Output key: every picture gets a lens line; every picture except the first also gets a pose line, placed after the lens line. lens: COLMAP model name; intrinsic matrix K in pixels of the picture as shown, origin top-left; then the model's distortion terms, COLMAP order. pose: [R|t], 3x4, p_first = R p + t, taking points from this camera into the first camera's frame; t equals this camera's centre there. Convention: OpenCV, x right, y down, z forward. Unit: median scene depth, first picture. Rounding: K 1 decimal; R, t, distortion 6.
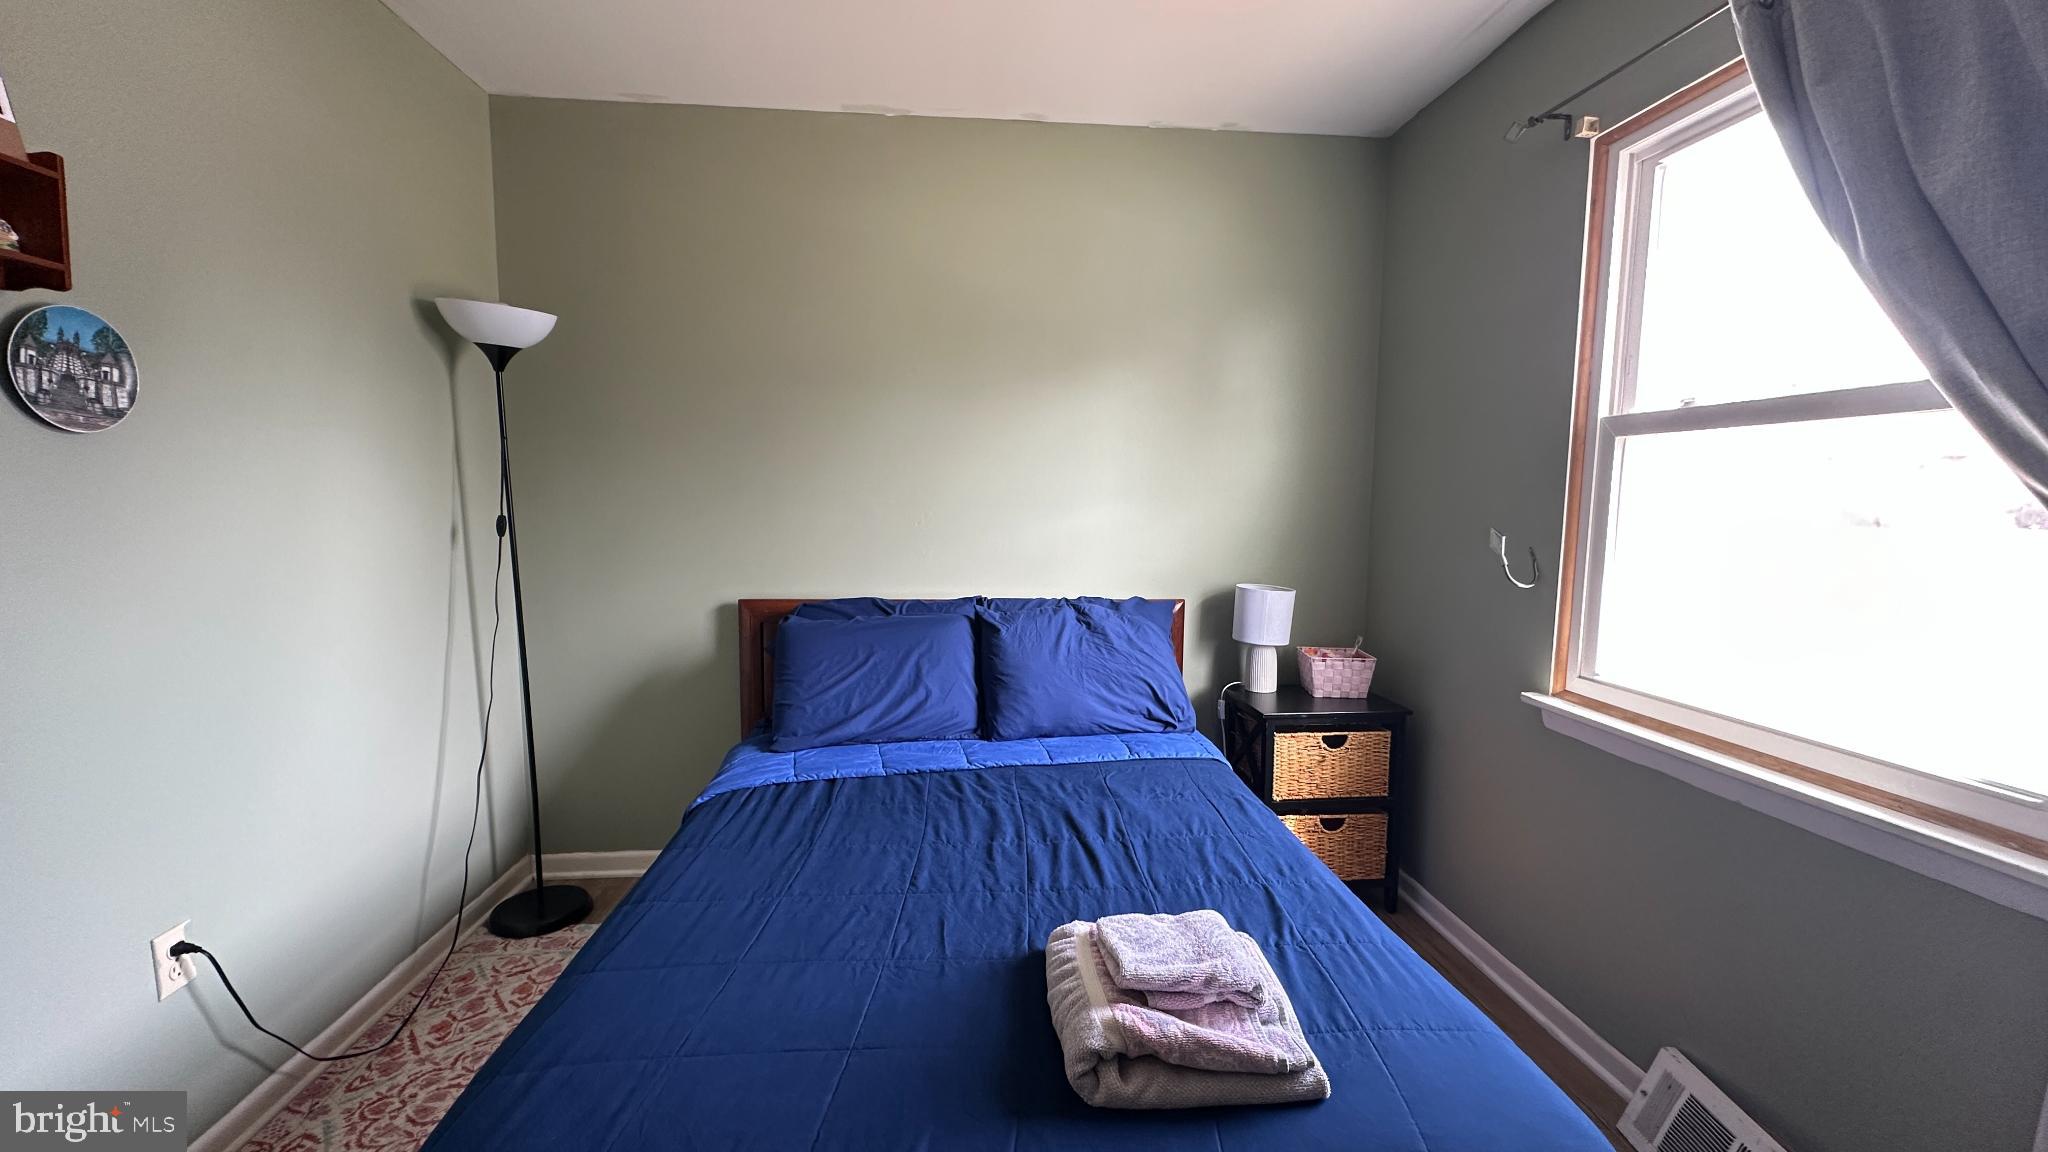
lens RADIAL K [[814.1, 0, 1022.1], [0, 814.1, 575.2], [0, 0, 1]] dist [0.000042, -0.000114]
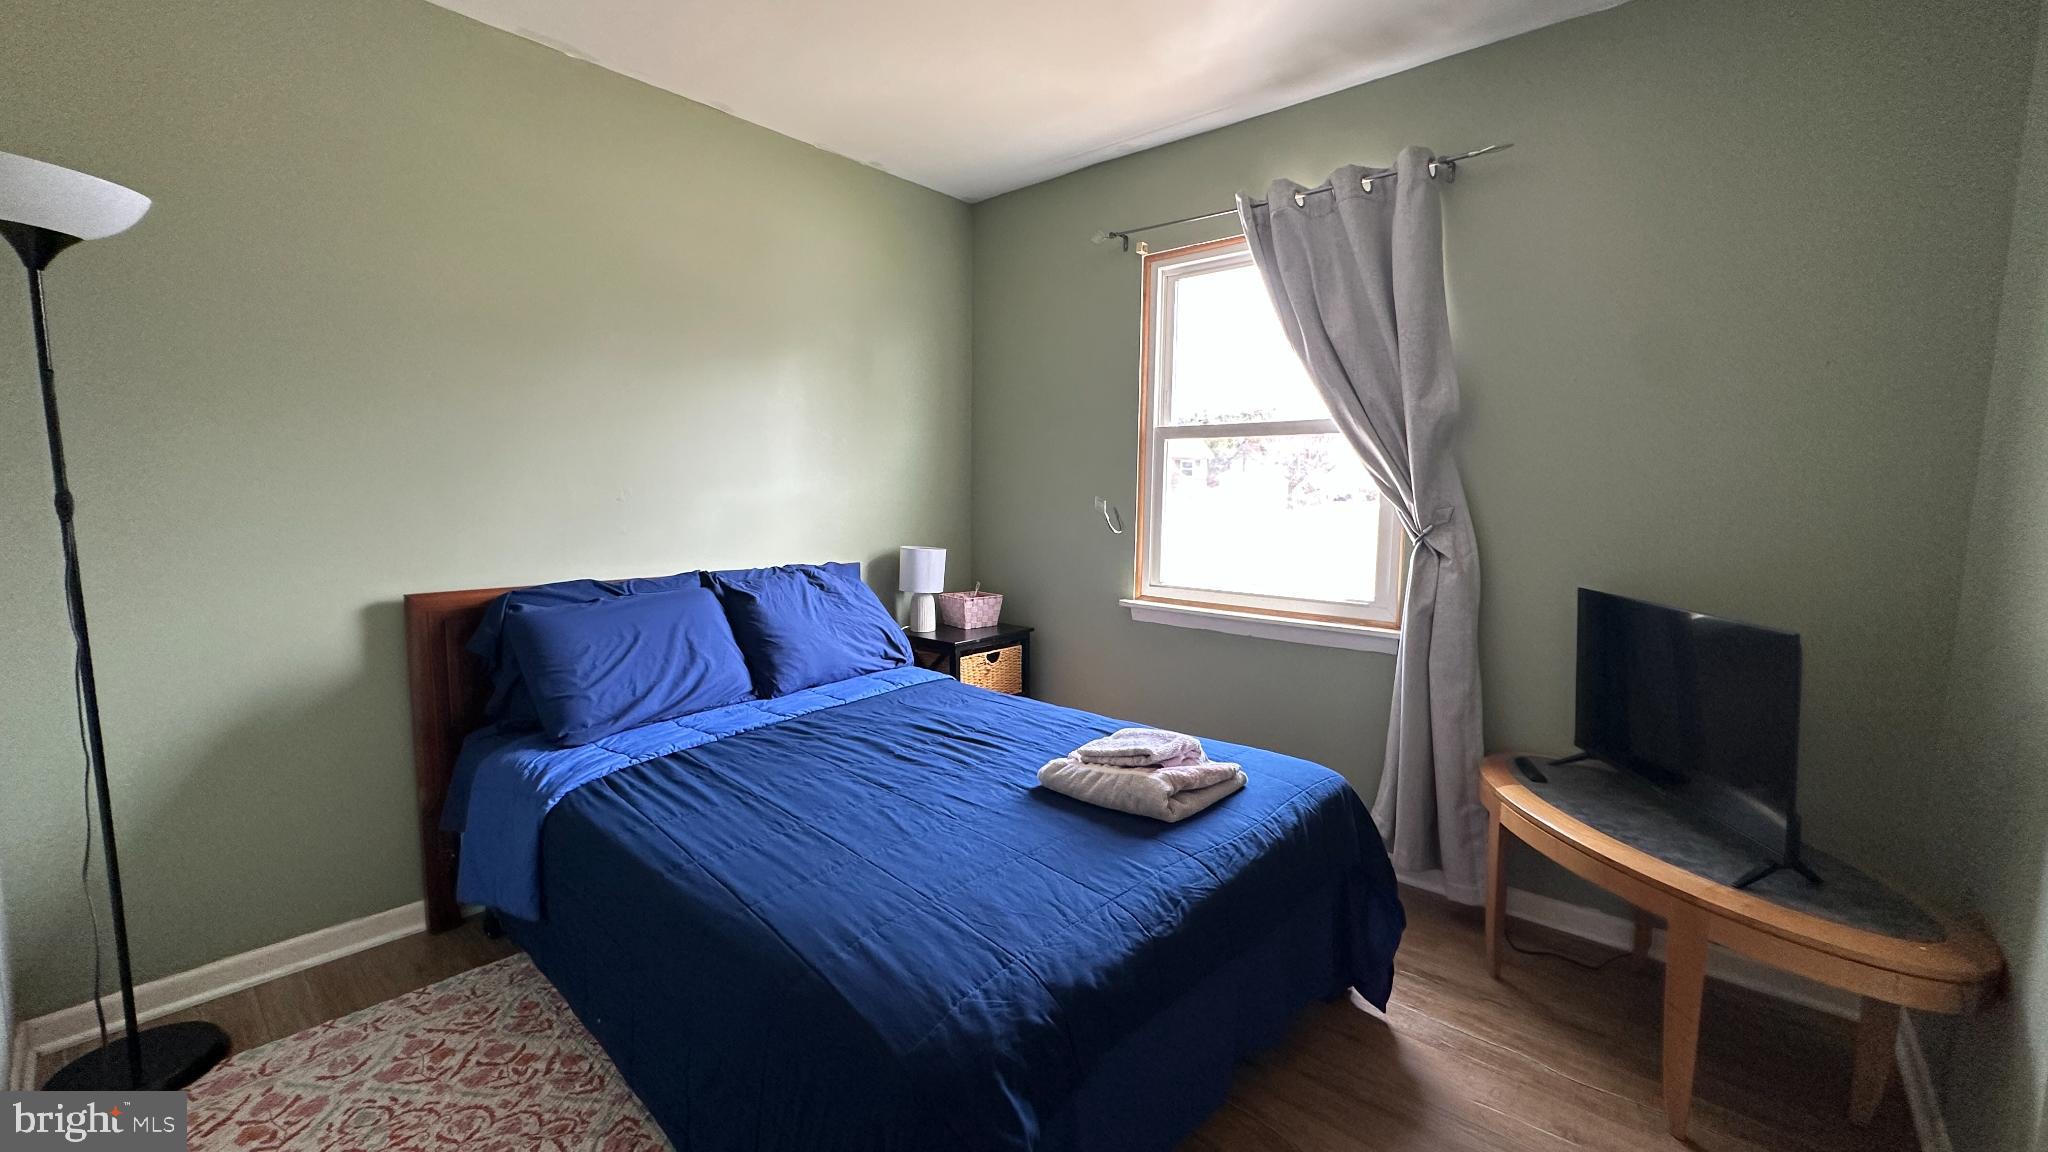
lens RADIAL K [[814.1, 0, 1022.1], [0, 814.1, 575.2], [0, 0, 1]] dist [0.000042, -0.000114]
pose [[0.725549, -0.074181, 0.684161, -0.524646], [0.063379, 0.997151, 0.040904, 0.018110], [-0.685246, 0.013684, 0.728183, -0.014125]]
